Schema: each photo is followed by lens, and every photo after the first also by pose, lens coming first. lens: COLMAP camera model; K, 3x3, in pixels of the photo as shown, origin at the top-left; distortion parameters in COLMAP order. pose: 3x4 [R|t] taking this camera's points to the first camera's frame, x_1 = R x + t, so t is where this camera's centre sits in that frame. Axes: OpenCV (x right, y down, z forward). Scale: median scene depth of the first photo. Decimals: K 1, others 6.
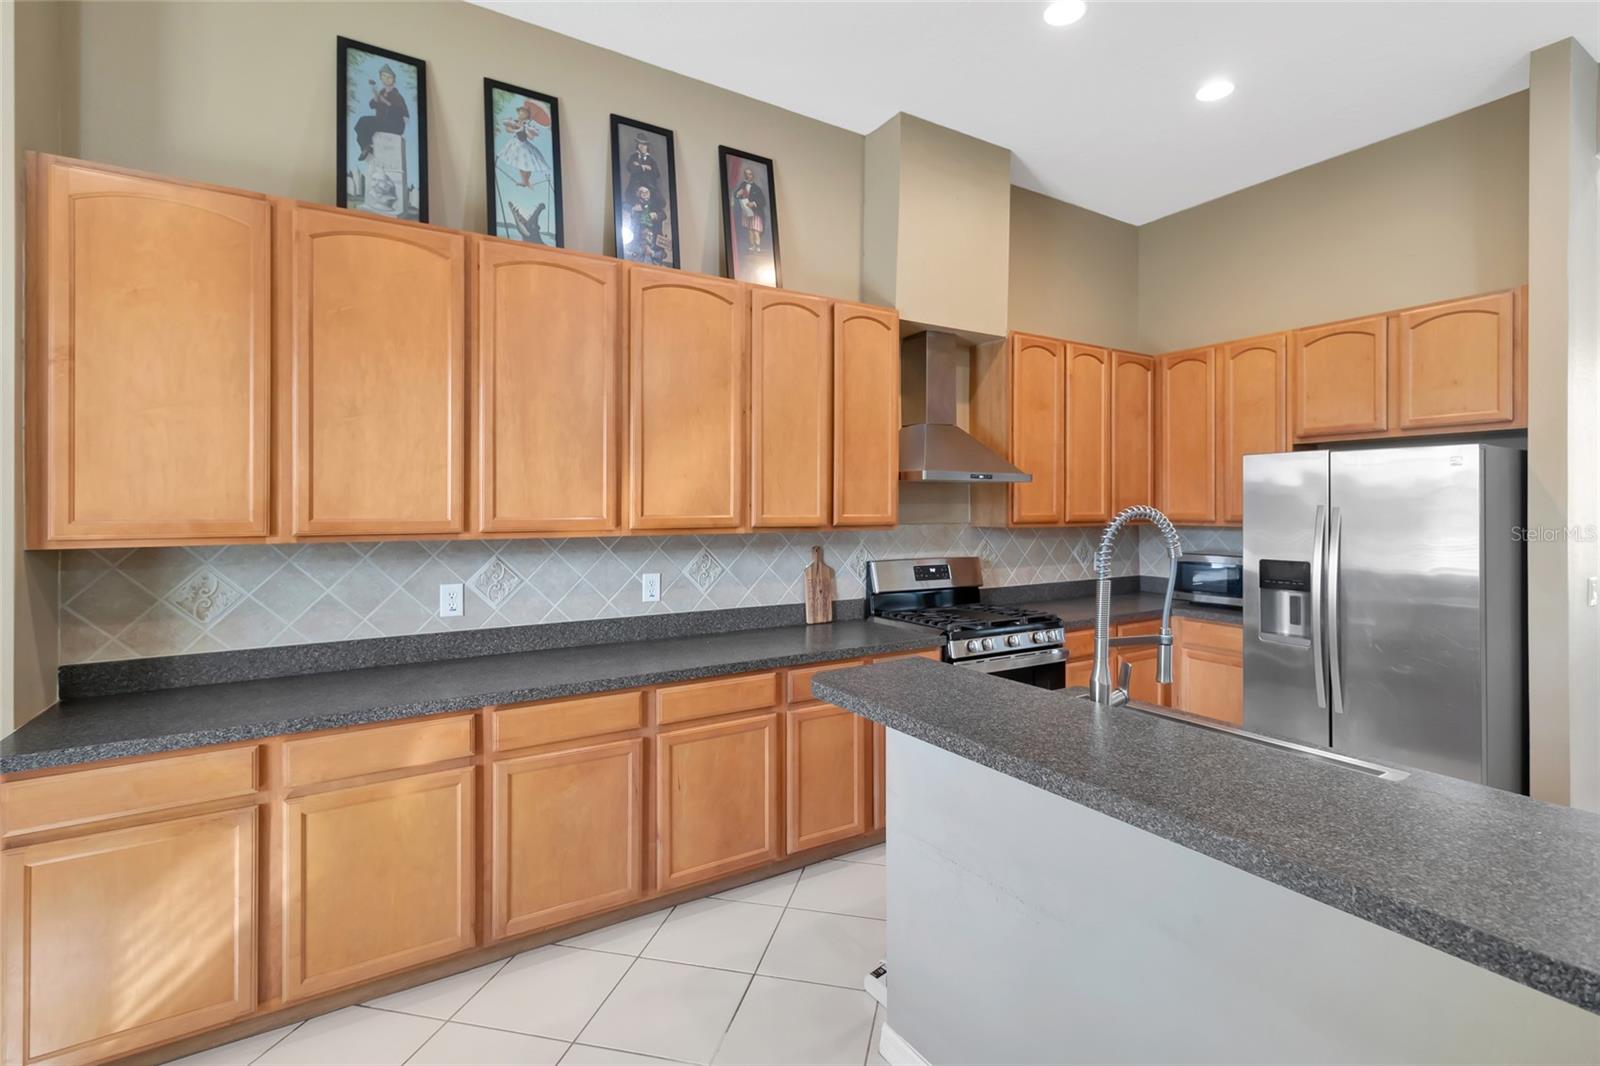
lens RADIAL K [[724.6, 0, 796.5], [0, 724.6, 501.3], [0, 0, 1]] dist [0.000962, 0.000546]
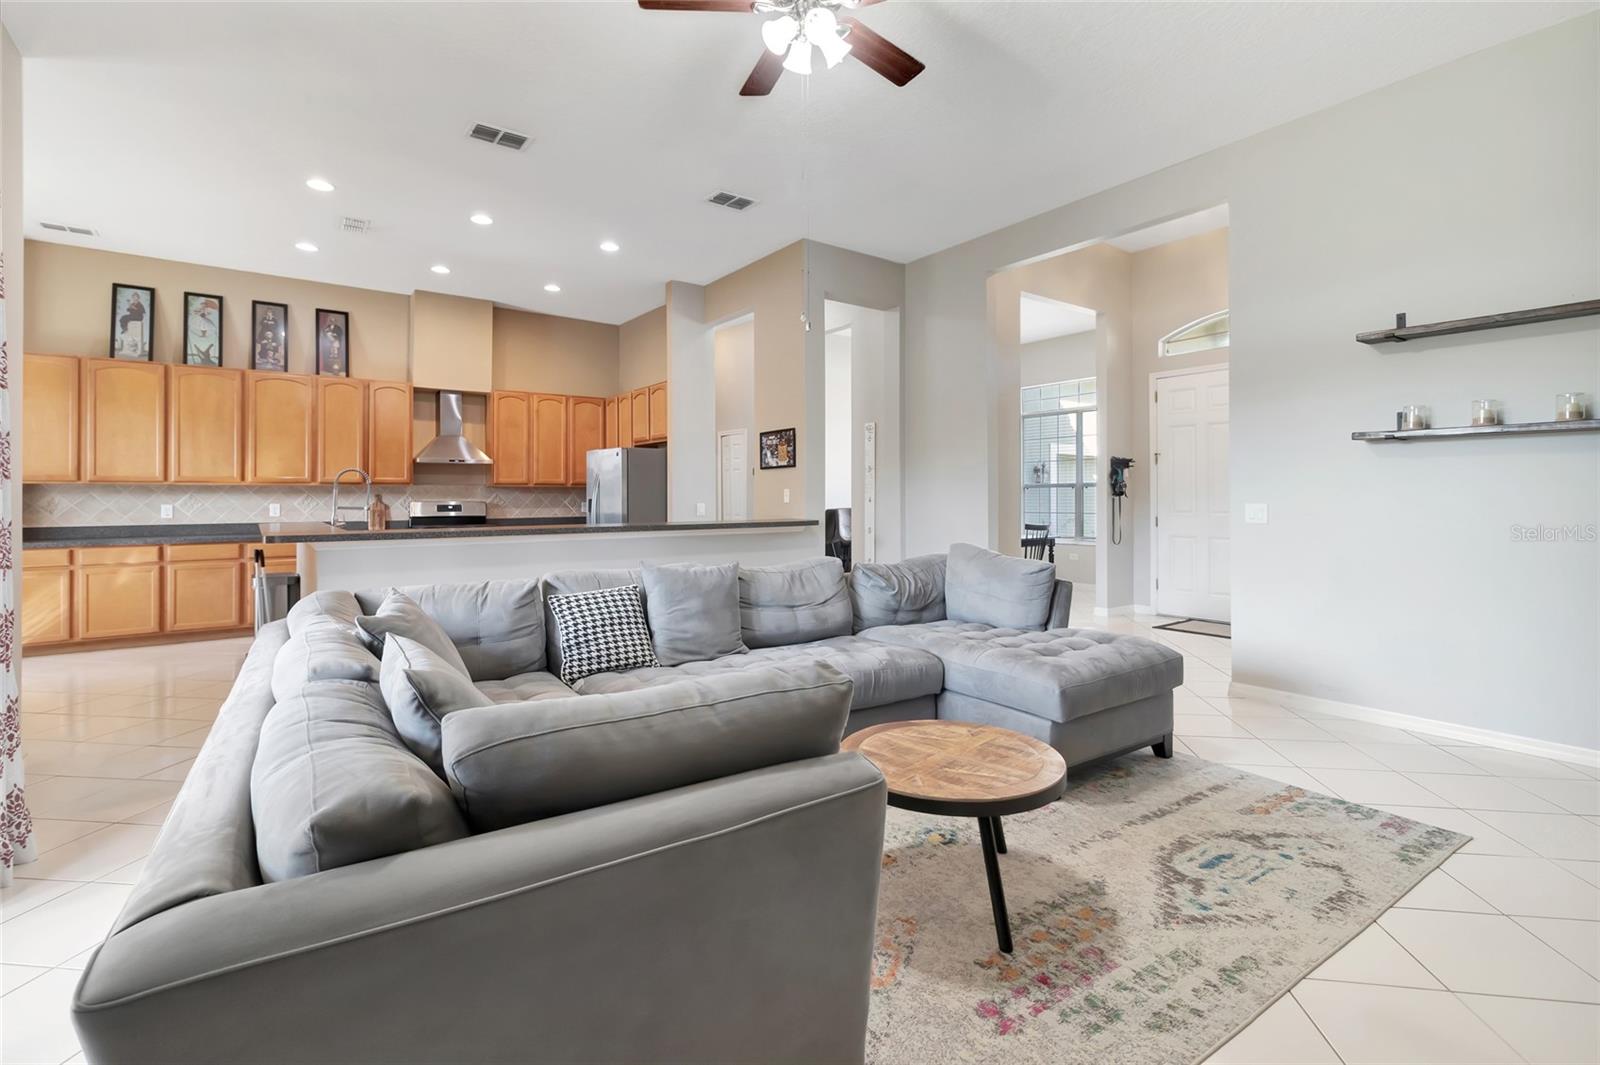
lens RADIAL K [[735.0, 0, 806.3], [0, 735.0, 487.8], [0, 0, 1]] dist [0.002858, -0.000413]
pose [[0.996385, -0.001428, 0.084940, 1.426990], [0.002101, 0.999967, -0.007833, 0.082821], [-0.084926, 0.007983, 0.996355, -1.608807]]
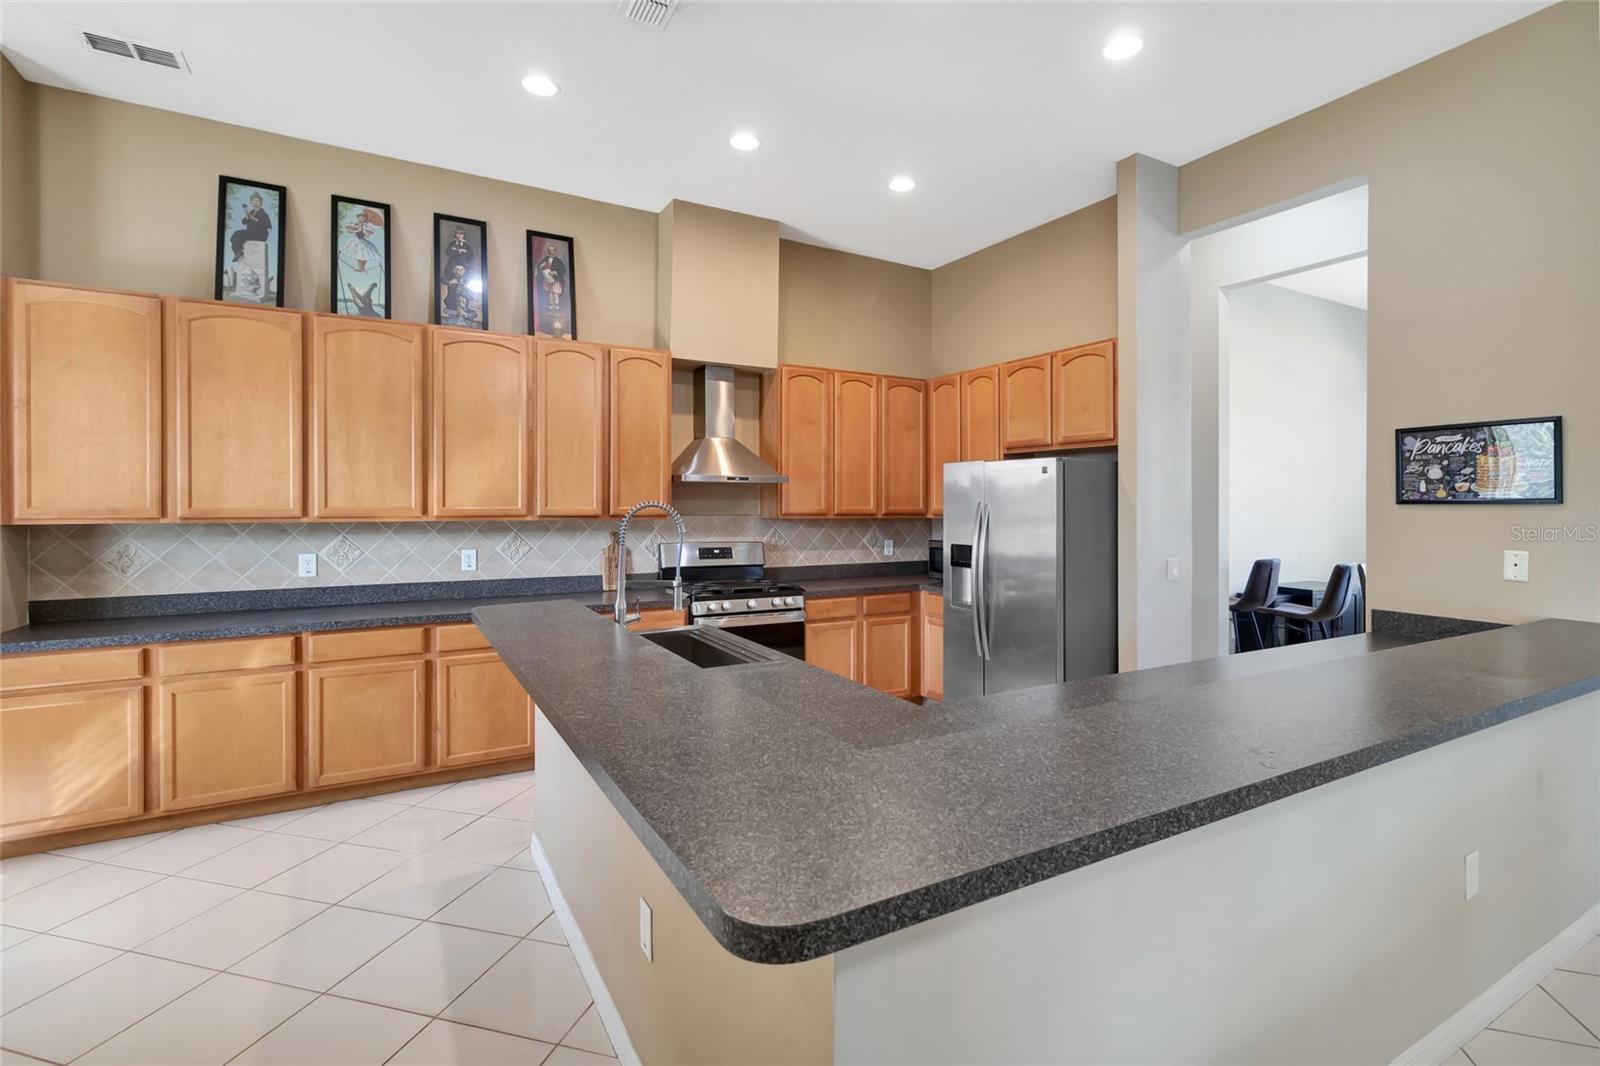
lens RADIAL K [[723.6, 0, 799.8], [0, 723.6, 504.0], [0, 0, 1]] dist [0.002567, 0.000352]
pose [[0.999328, 0.005845, -0.036189, 0.543665], [-0.005485, 0.999934, 0.010059, -0.003590], [0.036245, -0.009854, 0.999294, -0.386423]]
